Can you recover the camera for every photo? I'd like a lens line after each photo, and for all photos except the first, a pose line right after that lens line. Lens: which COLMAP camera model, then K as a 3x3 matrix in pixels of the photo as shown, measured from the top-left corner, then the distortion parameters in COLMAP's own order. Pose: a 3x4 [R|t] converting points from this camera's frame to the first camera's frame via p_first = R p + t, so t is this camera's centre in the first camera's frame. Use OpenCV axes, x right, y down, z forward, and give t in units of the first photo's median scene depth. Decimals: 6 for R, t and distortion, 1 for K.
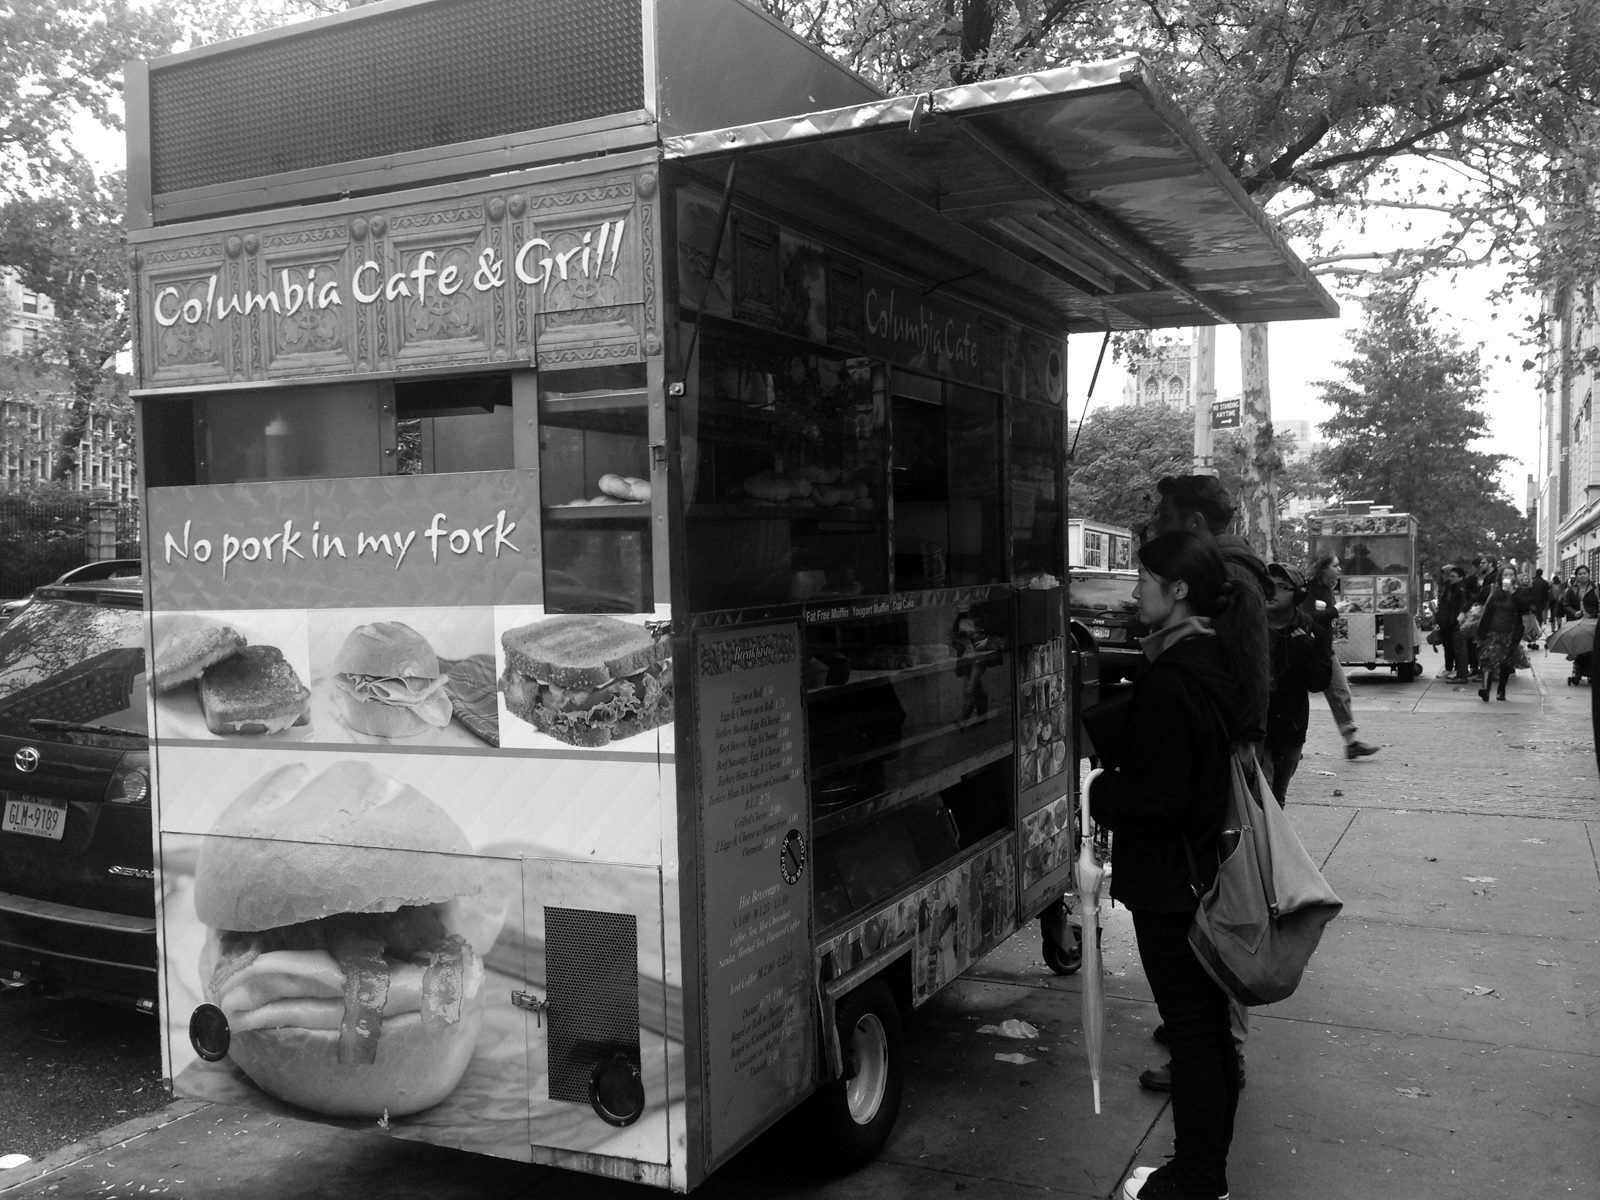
lens RADIAL K [[1532.0, 0, 789.8], [0, 1532.0, 607.3], [0, 0, 1]] dist [0.069860, 0.000000]
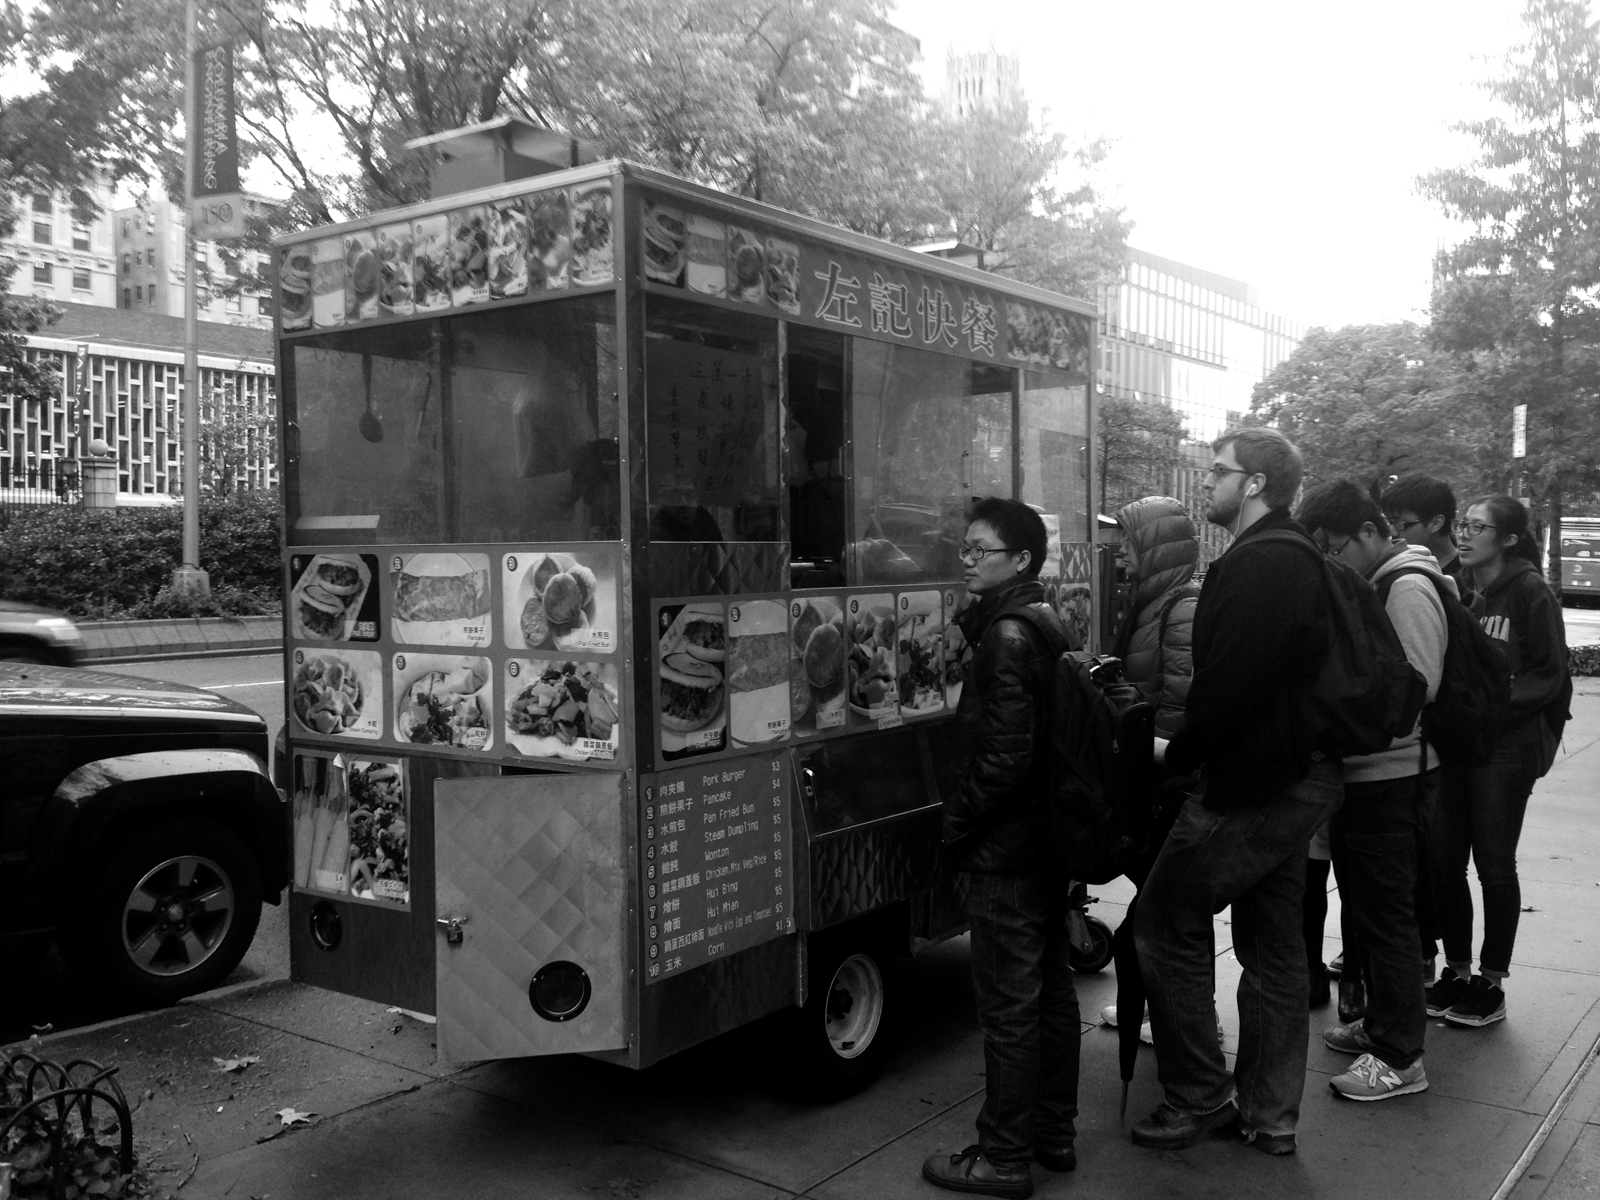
lens RADIAL K [[1532.0, 0, 813.1], [0, 1532.0, 601.9], [0, 0, 1]] dist [0.069860, 0.000000]
pose [[0.982397, 0.009704, -0.186551, 0.448332], [-0.006518, 0.999822, 0.017687, -0.017328], [0.186689, -0.016160, 0.982286, 0.842270]]
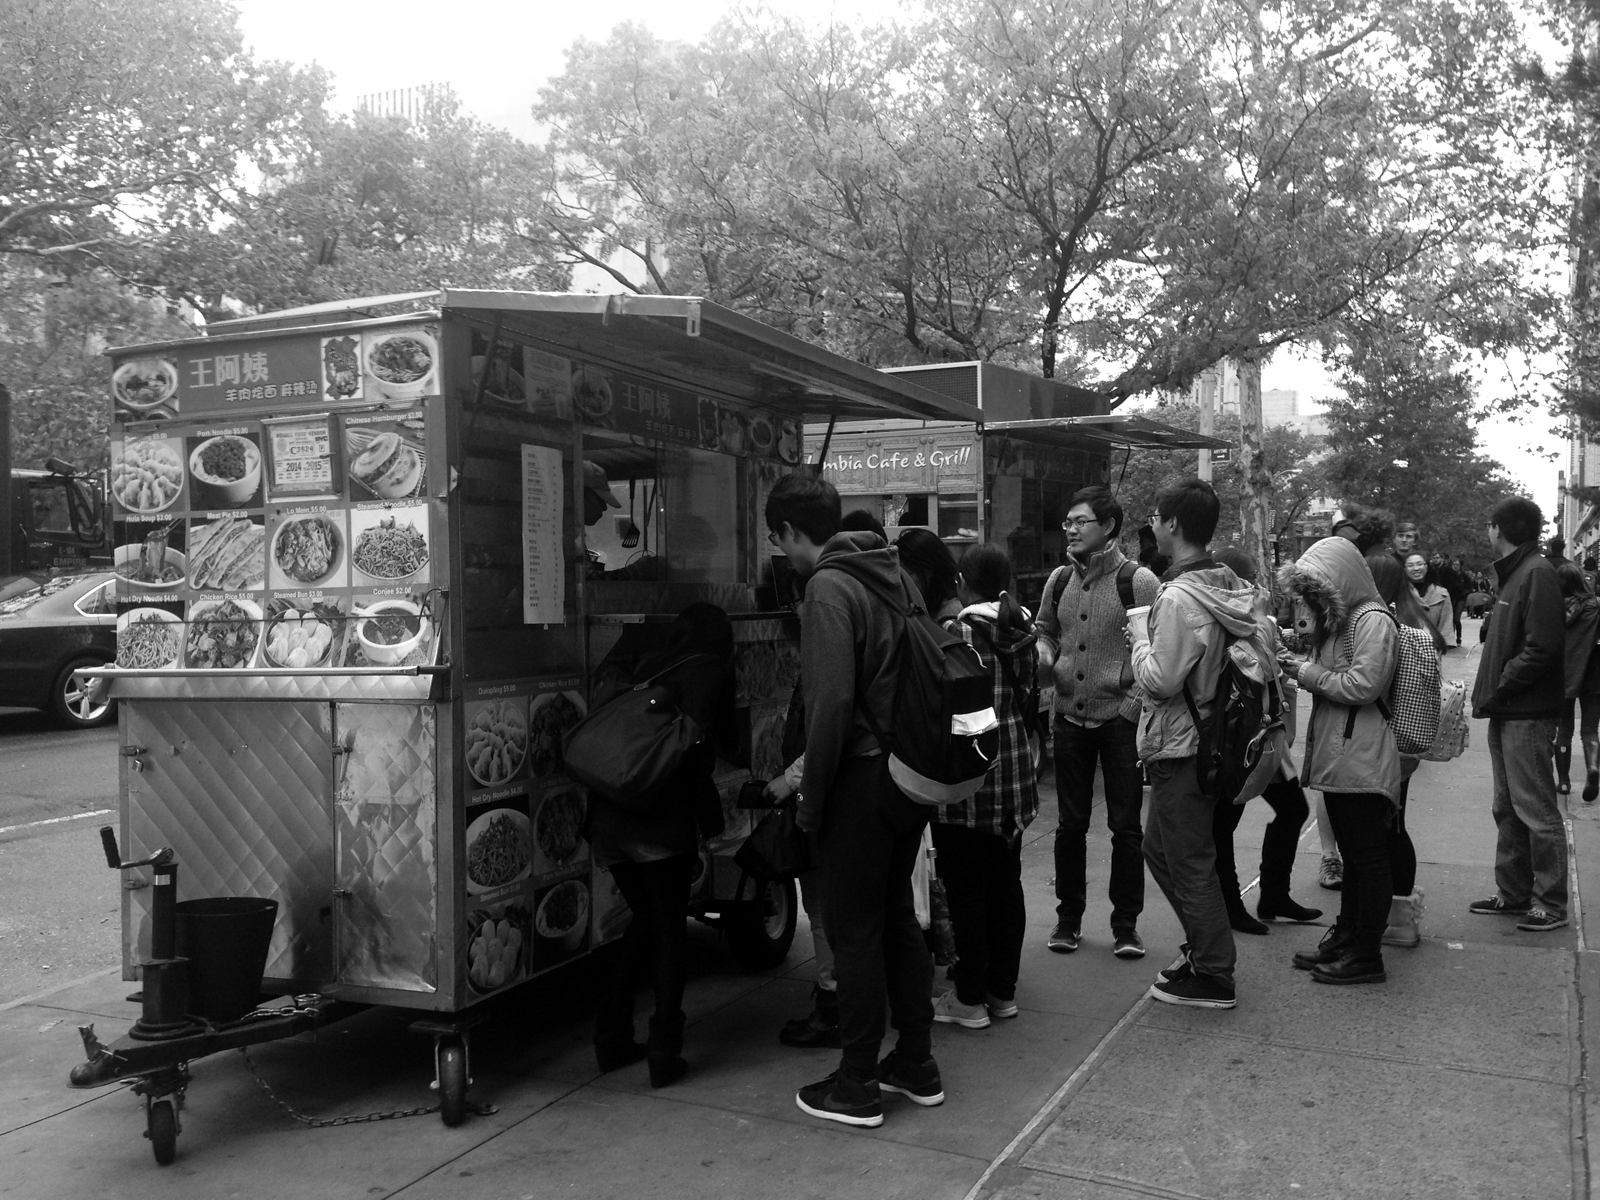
lens RADIAL K [[1532.0, 0, 796.1], [0, 1532.0, 591.3], [0, 0, 1]] dist [0.069860, 0.000000]
pose [[0.999824, 0.006242, -0.017675, -0.057139], [-0.006323, 0.999970, -0.004506, 0.008003], [0.017647, 0.004616, 0.999834, -0.299651]]
